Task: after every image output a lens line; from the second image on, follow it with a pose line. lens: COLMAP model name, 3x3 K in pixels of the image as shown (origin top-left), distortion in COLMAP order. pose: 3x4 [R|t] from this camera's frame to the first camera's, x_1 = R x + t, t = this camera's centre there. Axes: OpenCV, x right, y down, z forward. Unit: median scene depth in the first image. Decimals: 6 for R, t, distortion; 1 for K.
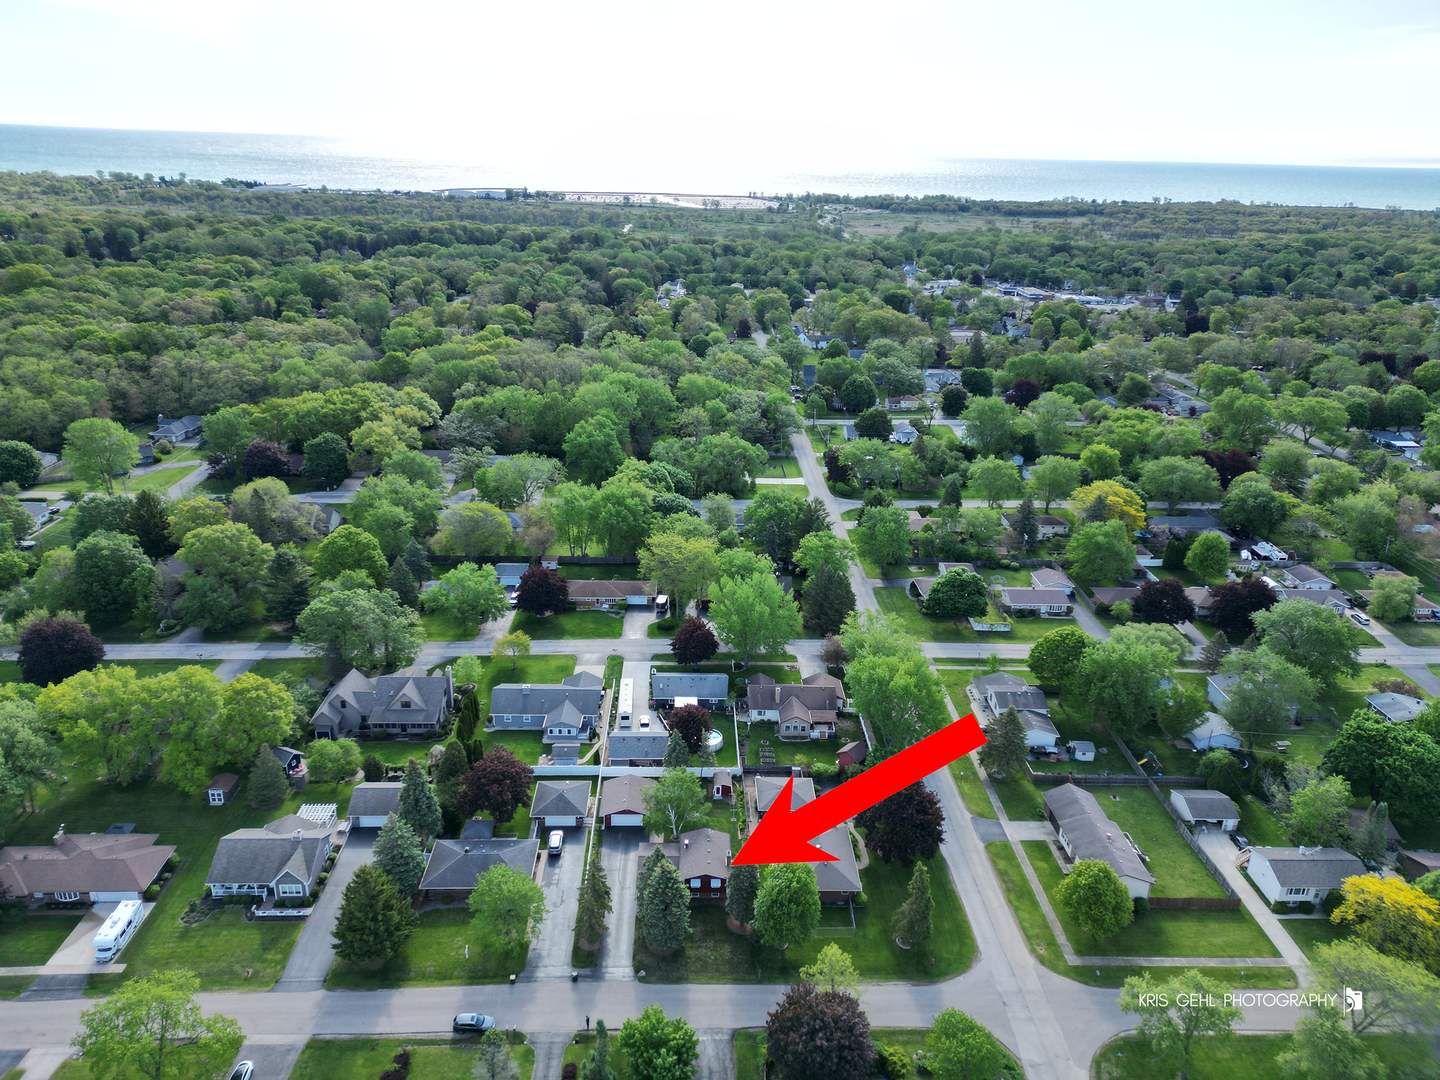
lens RADIAL K [[1008.0, 0, 720.0], [0, 1008.0, 540.0], [0, 0, 1]] dist [0.049424, -0.024011]
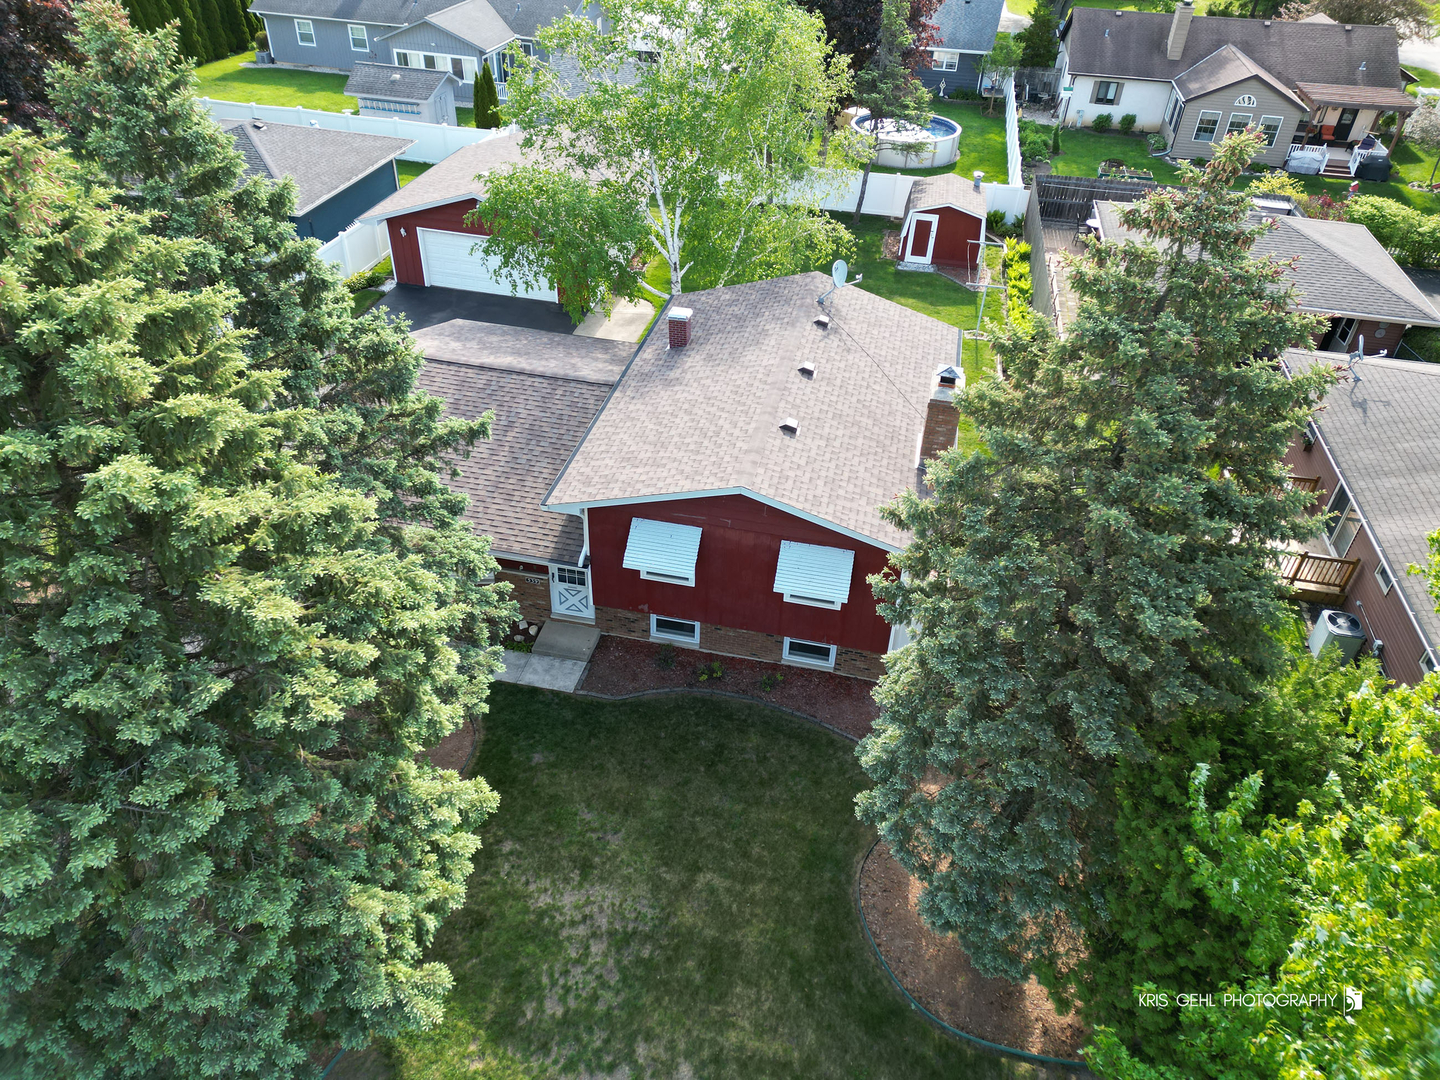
lens RADIAL K [[1008.0, 0, 720.0], [0, 1008.0, 540.0], [0, 0, 1]] dist [0.049424, -0.024011]
pose [[0.971917, 0.145653, -0.184829, 0.007014], [-0.092675, 0.958868, 0.268297, 0.301802], [0.216305, -0.243633, 0.945439, 0.878846]]
